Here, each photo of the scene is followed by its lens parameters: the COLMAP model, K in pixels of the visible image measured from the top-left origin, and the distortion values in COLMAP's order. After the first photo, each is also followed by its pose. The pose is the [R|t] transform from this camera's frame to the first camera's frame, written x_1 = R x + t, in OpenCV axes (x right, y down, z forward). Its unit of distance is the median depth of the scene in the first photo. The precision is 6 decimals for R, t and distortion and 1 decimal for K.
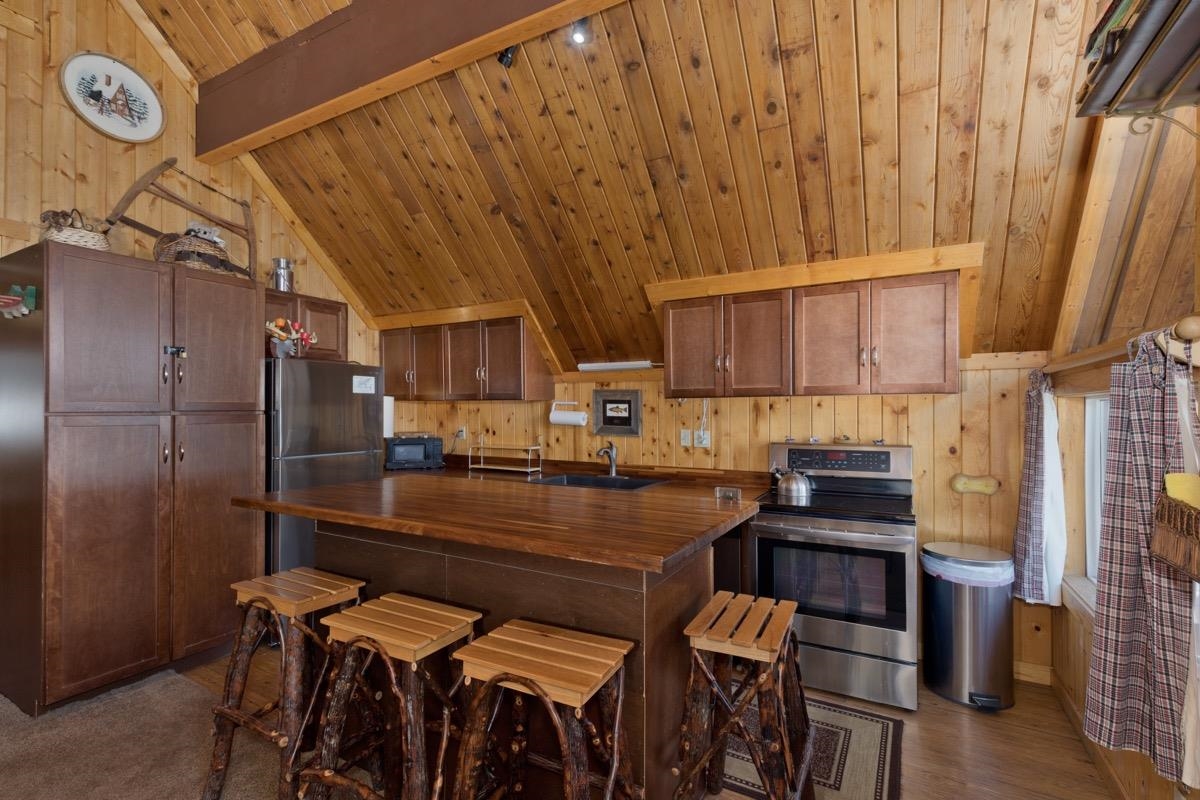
lens RADIAL K [[536.8, 0, 611.6], [0, 536.8, 407.5], [0, 0, 1]] dist [0.007590, -0.000693]
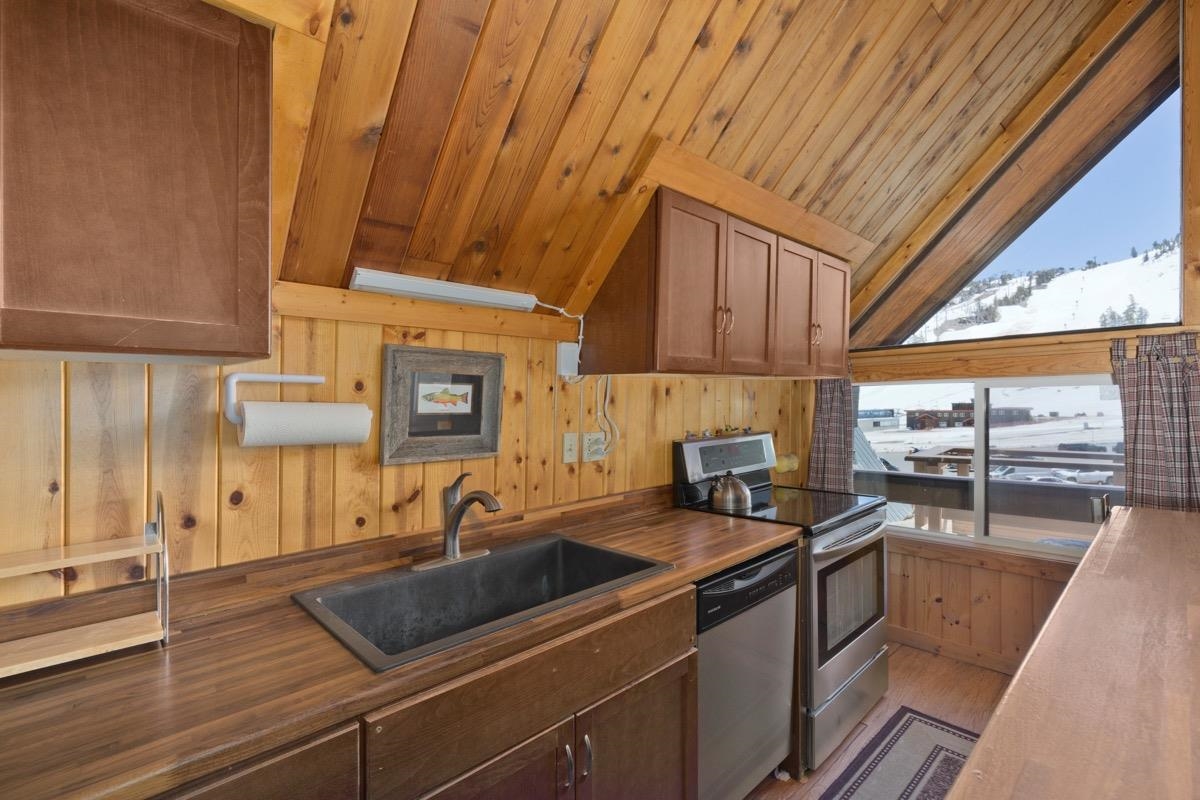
lens RADIAL K [[536.8, 0, 608.1], [0, 536.8, 398.9], [0, 0, 1]] dist [0.007590, -0.000693]
pose [[0.305402, -0.002161, 0.952221, -0.415266], [0.012626, 0.999919, -0.001780, 0.008842], [-0.952140, 0.012566, 0.305404, 0.885183]]
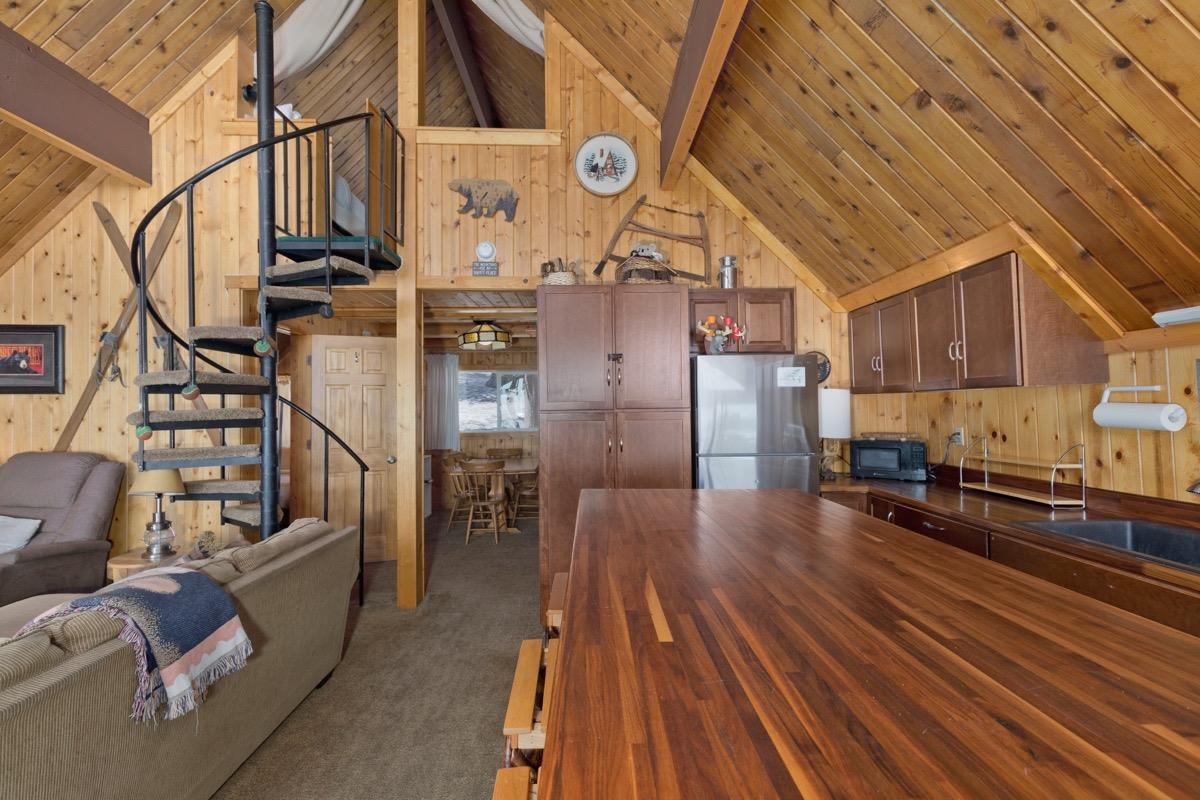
lens RADIAL K [[536.8, 0, 603.4], [0, 536.8, 399.8], [0, 0, 1]] dist [0.007590, -0.000693]
pose [[0.498906, -0.022346, -0.866368, 0.150769], [0.015388, 0.999738, -0.016924, 0.004945], [0.866520, -0.004888, 0.499119, 0.322695]]
